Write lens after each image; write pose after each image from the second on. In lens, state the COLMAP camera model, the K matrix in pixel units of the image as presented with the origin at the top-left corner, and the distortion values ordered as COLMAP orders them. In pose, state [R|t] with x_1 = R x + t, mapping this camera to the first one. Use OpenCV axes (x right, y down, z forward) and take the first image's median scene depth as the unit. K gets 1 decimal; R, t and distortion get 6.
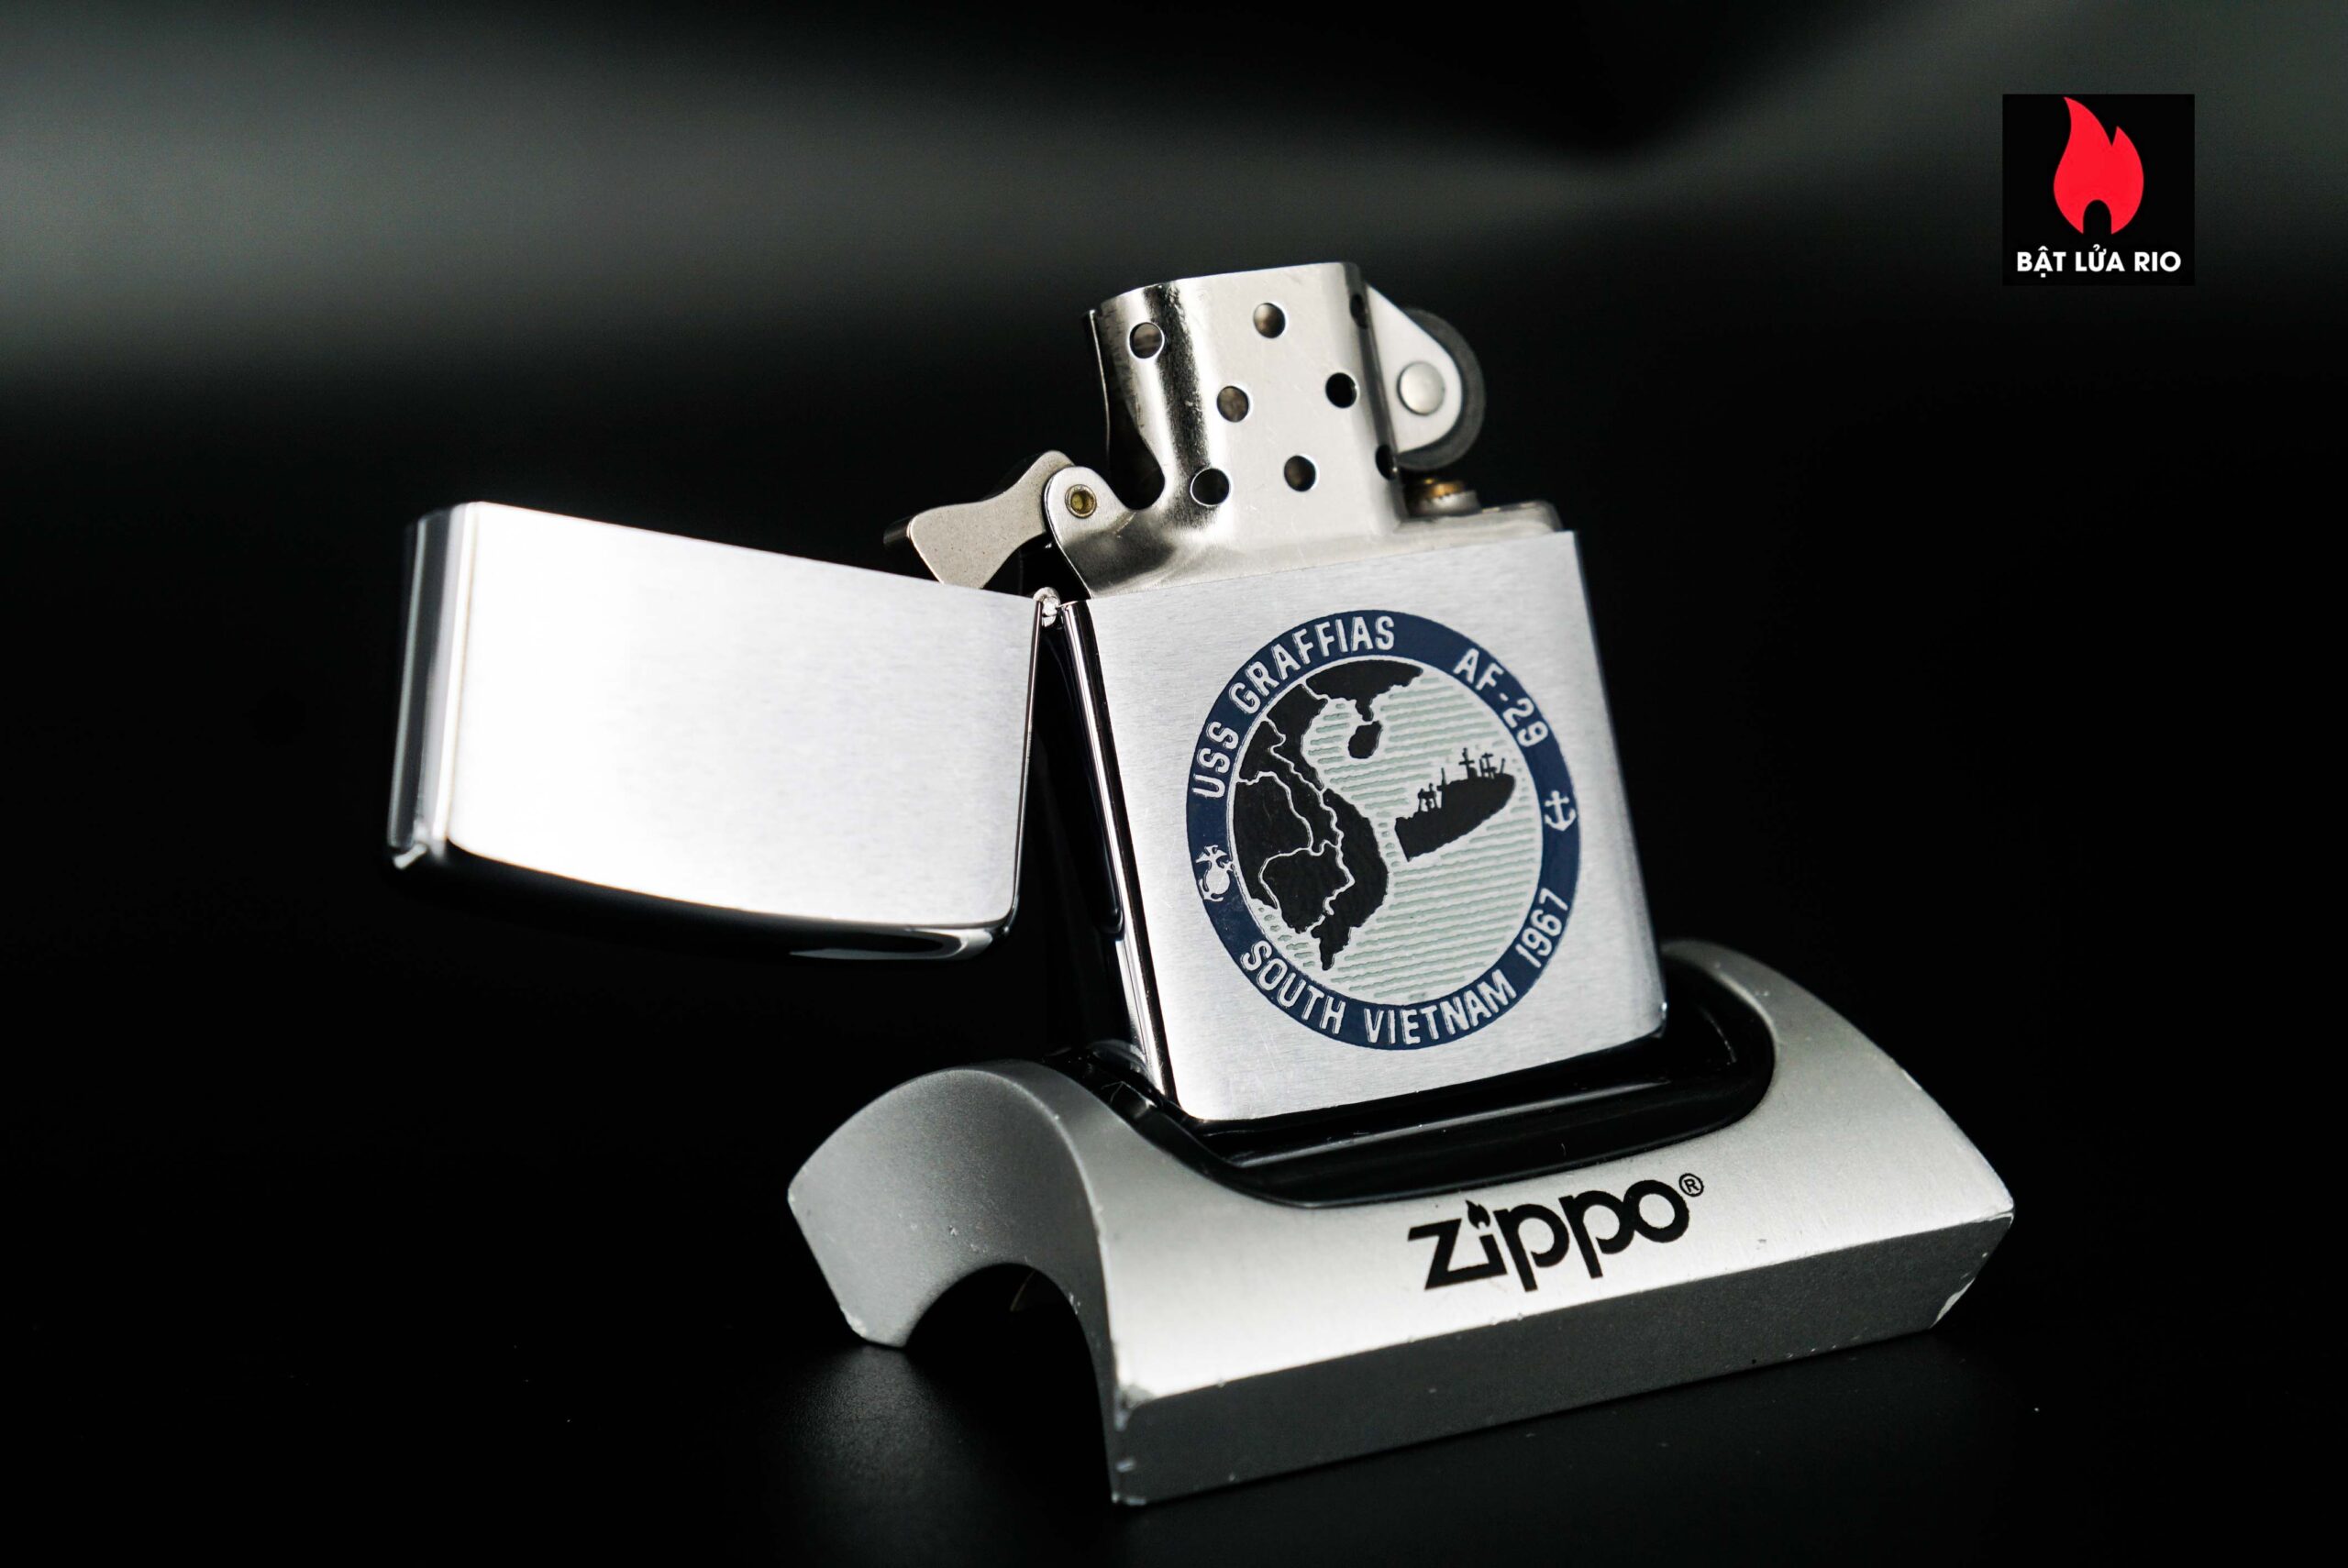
lens RADIAL K [[5430.9, 0, 1174.0], [0, 5430.9, 784.0], [0, 0, 1]] dist [0.244165, 0.306340]
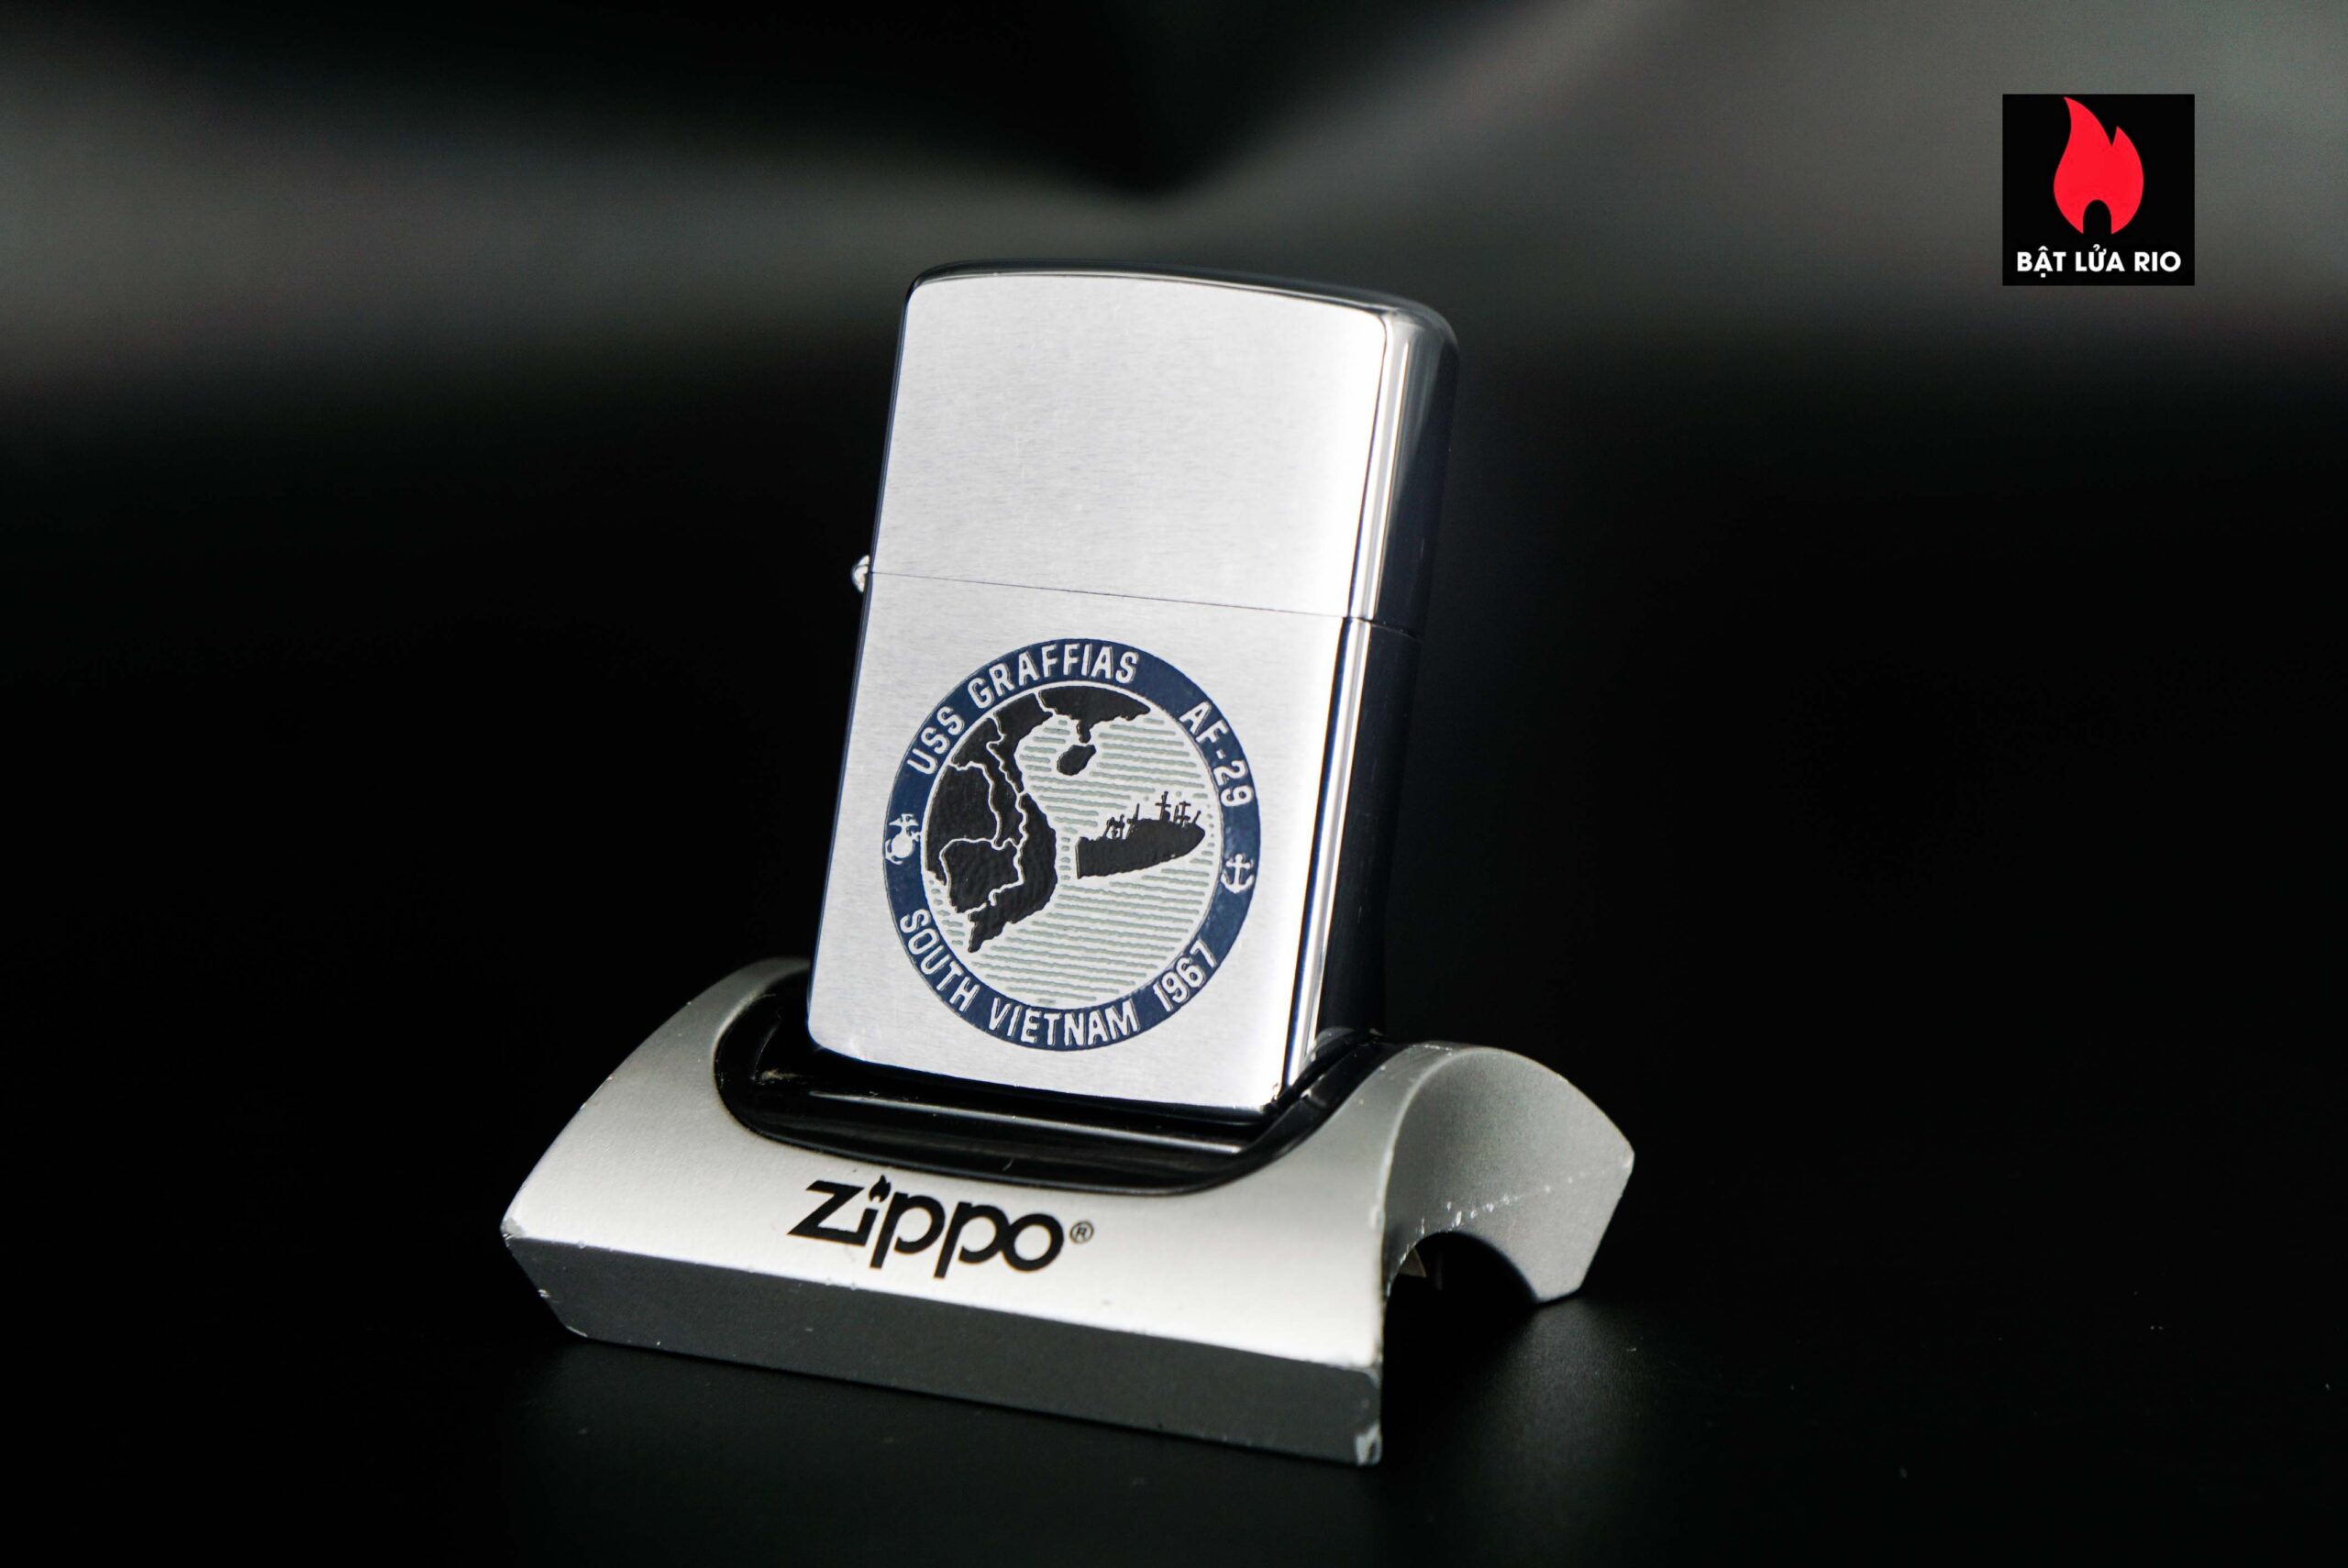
lens RADIAL K [[5430.9, 0, 1174.0], [0, 5430.9, 784.0], [0, 0, 1]] dist [0.244165, 0.306340]
pose [[0.594105, 0.226937, -0.771711, 0.875873], [-0.203782, 0.970543, 0.128525, -0.145177], [0.778146, 0.080903, 0.622850, 0.349685]]
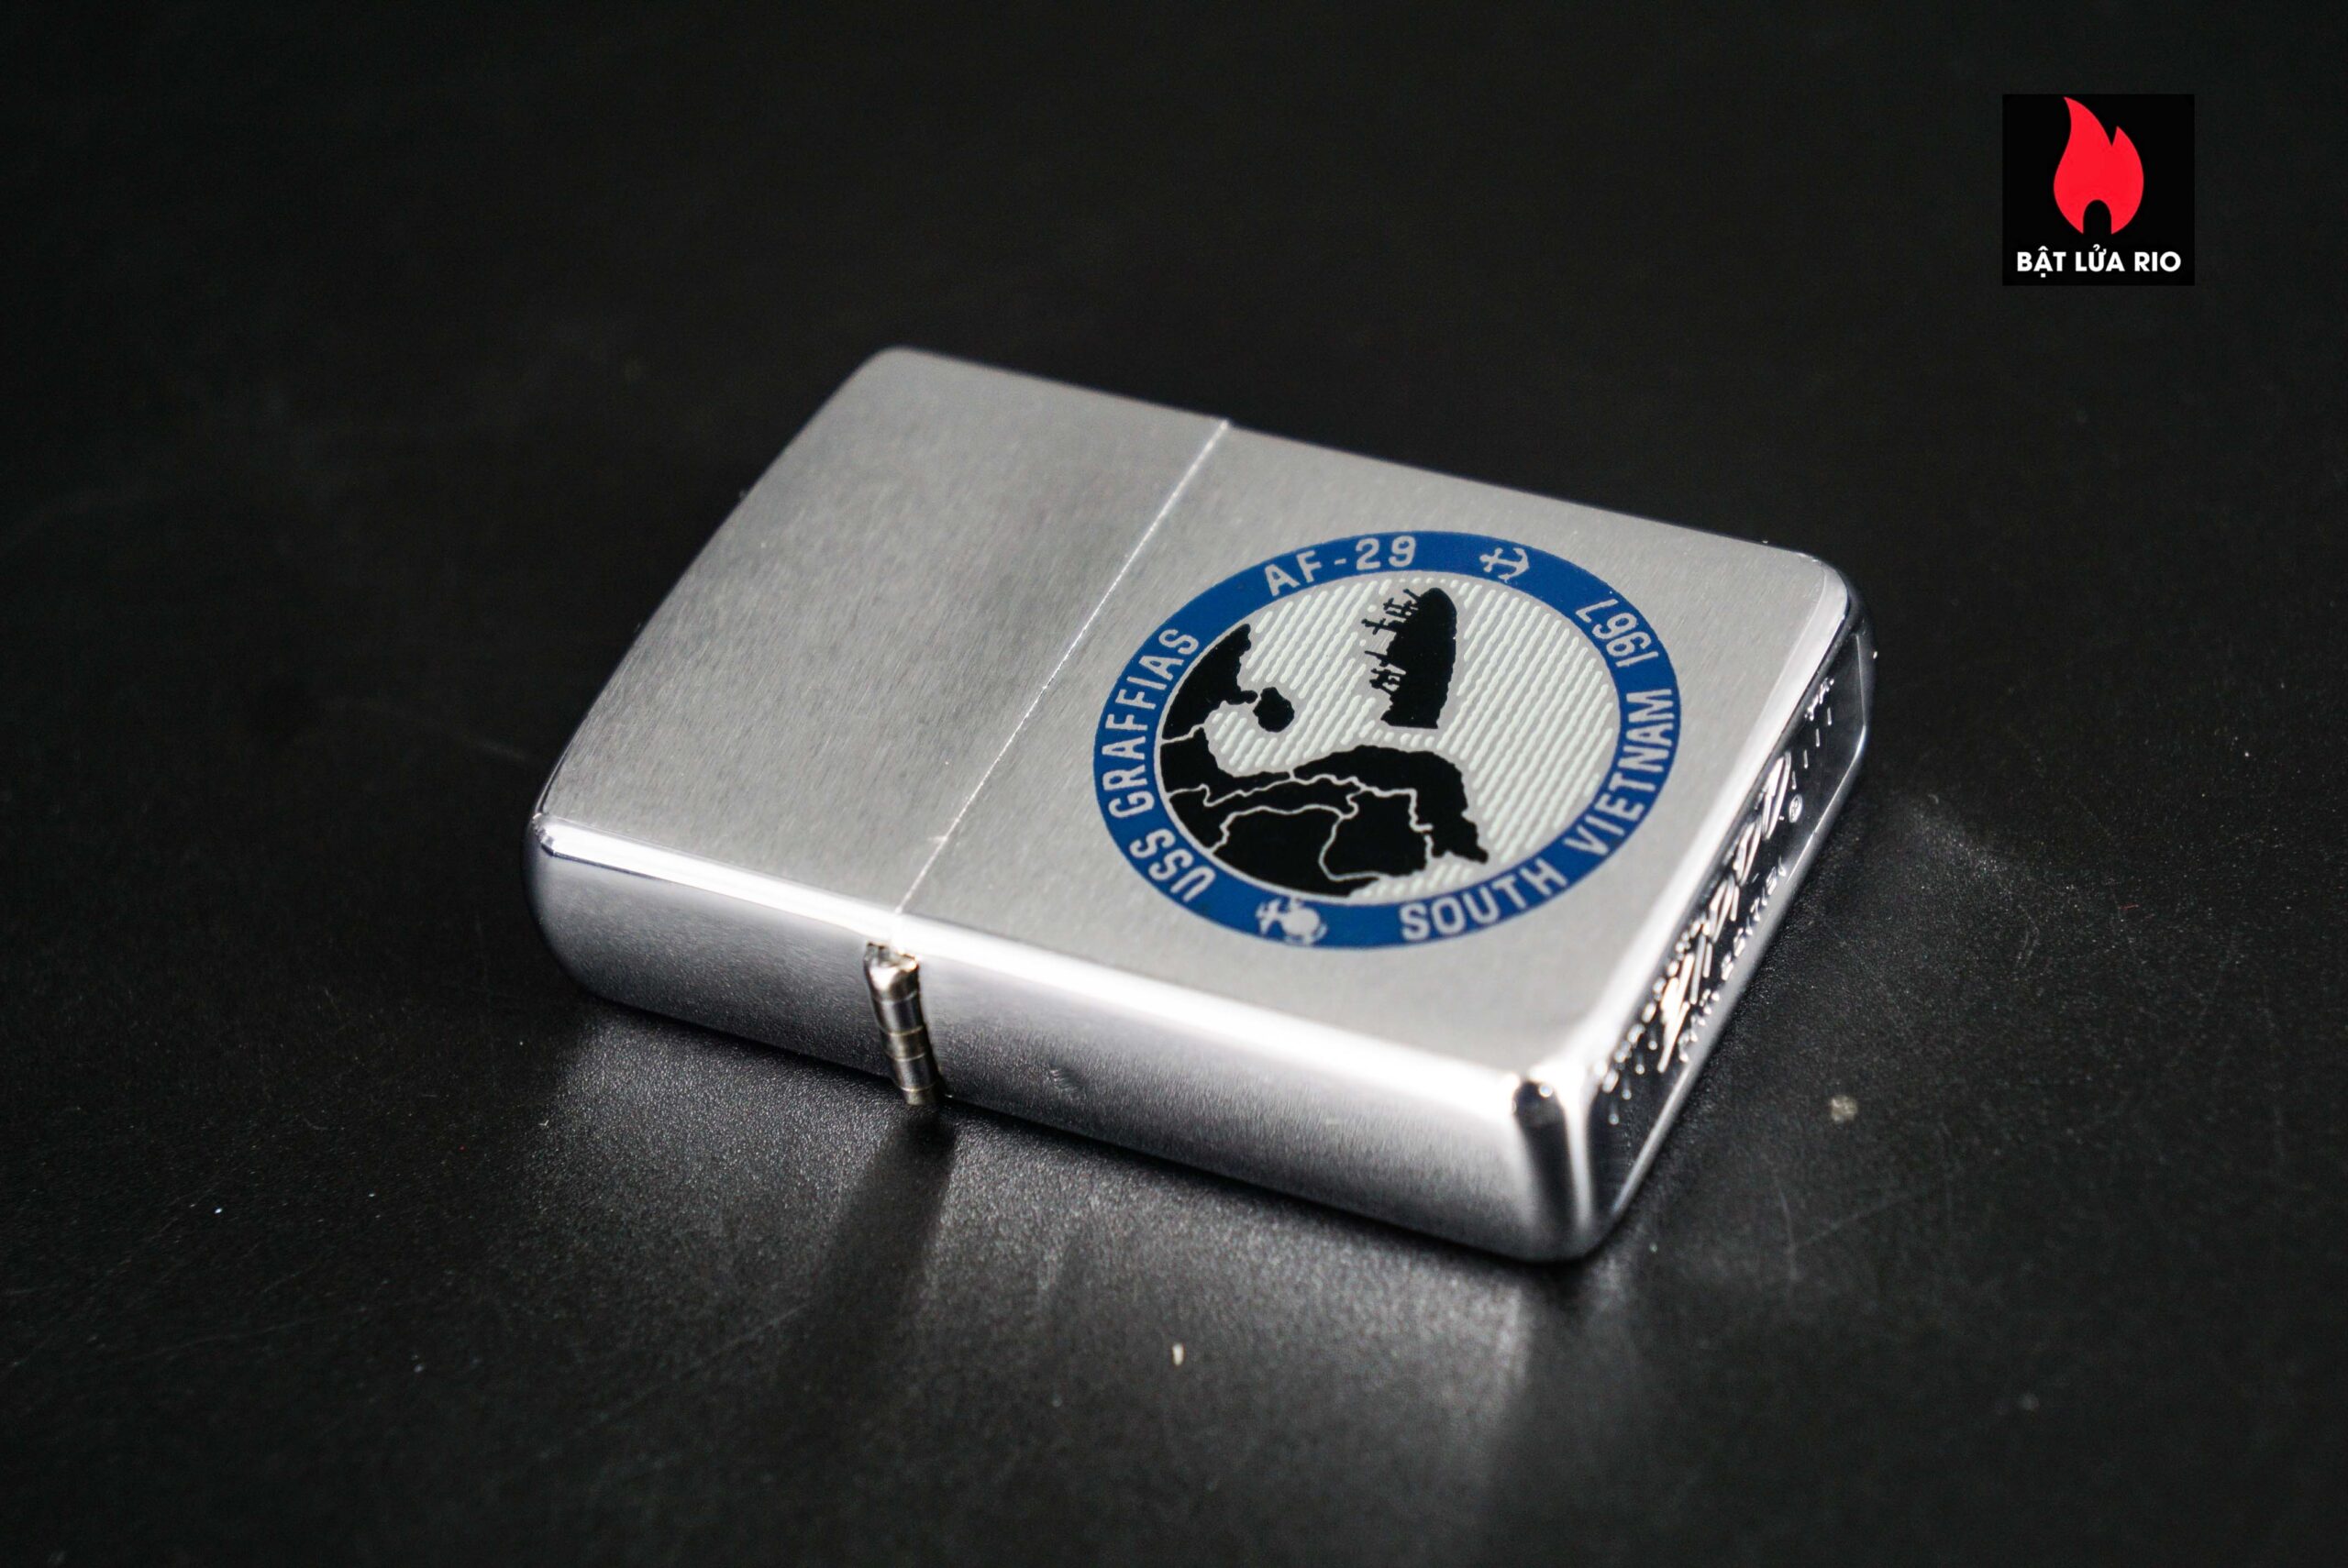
lens RADIAL K [[5430.9, 0, 1174.0], [0, 5430.9, 784.0], [0, 0, 1]] dist [0.244165, 0.306340]
pose [[0.490568, -0.859851, 0.141418, -0.088219], [0.828747, 0.410215, -0.380661, 0.274666], [0.269300, 0.303939, 0.913837, 0.305412]]
